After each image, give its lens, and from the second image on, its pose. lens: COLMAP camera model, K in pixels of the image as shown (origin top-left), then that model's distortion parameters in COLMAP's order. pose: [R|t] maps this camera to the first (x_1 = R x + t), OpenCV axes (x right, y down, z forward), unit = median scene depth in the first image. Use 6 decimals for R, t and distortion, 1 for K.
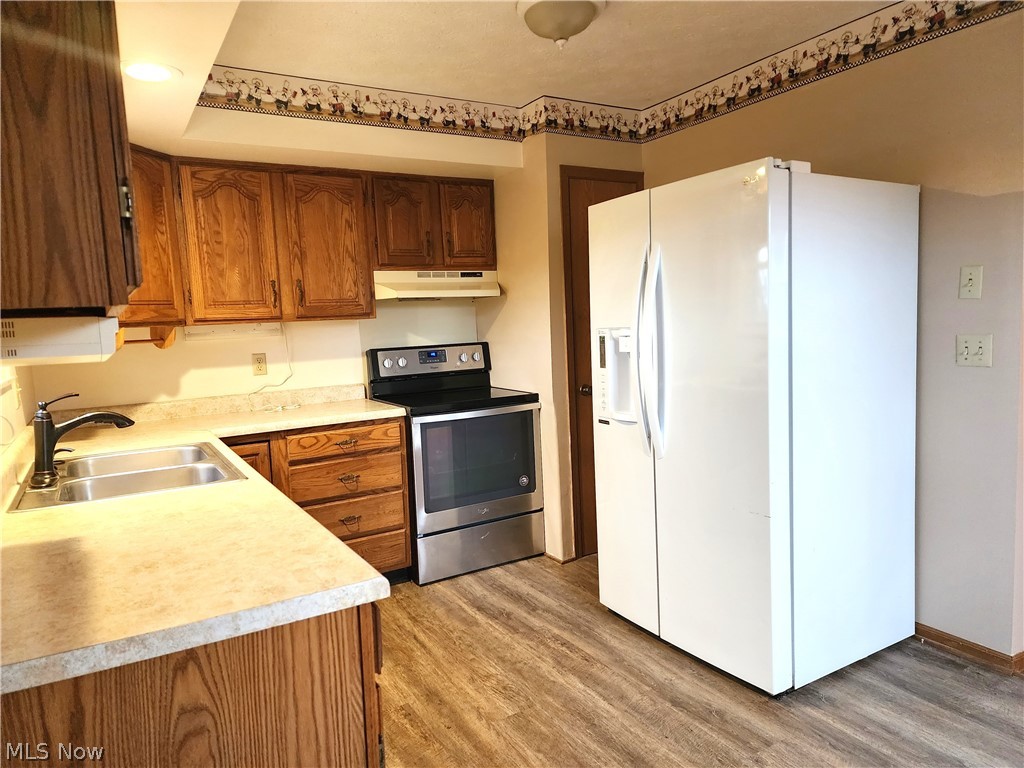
lens RADIAL K [[685.7, 0, 517.5], [0, 685.7, 380.8], [0, 0, 1]] dist [0.083483, -0.069032]
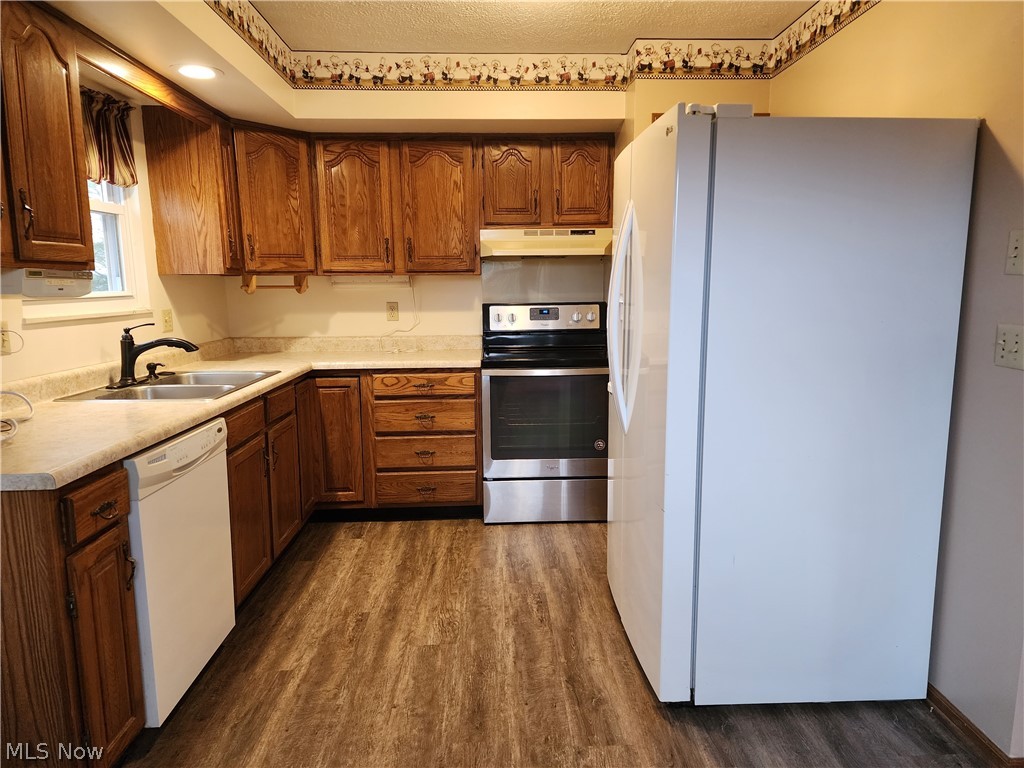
lens RADIAL K [[685.7, 0, 517.5], [0, 685.7, 380.8], [0, 0, 1]] dist [0.083483, -0.069032]
pose [[0.884004, 0.102797, -0.456036, 0.387450], [-0.073120, 0.993921, 0.082305, -0.020520], [0.461725, -0.039413, 0.886147, 0.081272]]
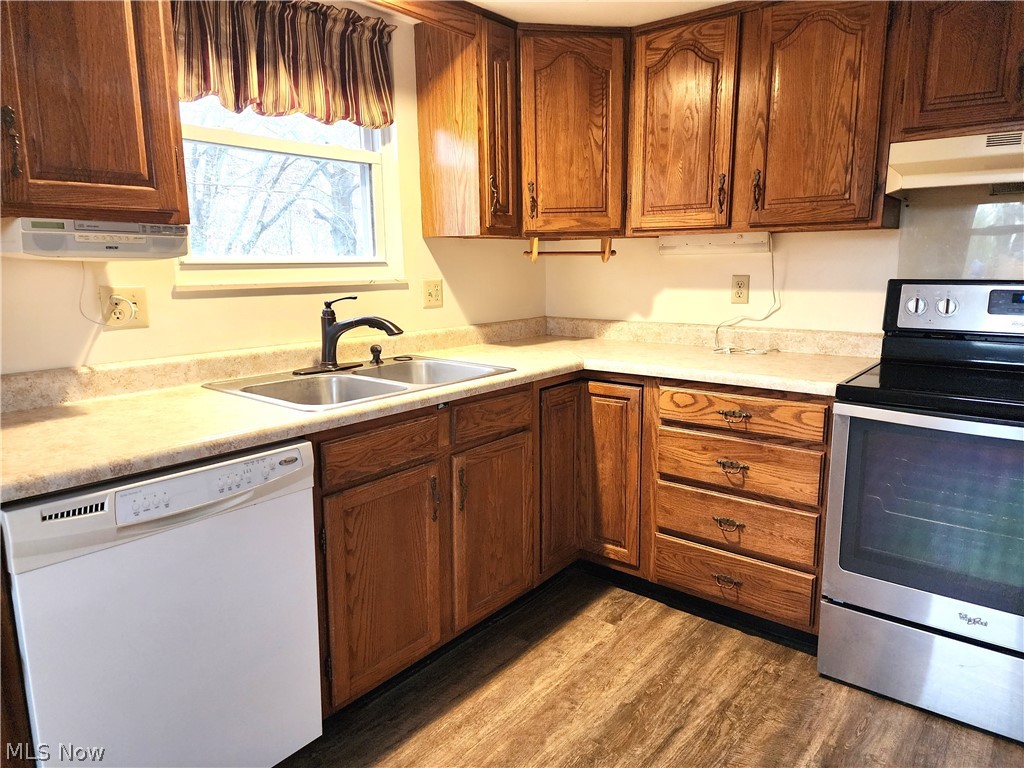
lens RADIAL K [[685.7, 0, 517.5], [0, 685.7, 380.8], [0, 0, 1]] dist [0.083483, -0.069032]
pose [[0.371874, 0.205168, -0.905326, 0.276827], [-0.095723, 0.978546, 0.182442, -0.045435], [0.923335, 0.018815, 0.383535, 0.533171]]
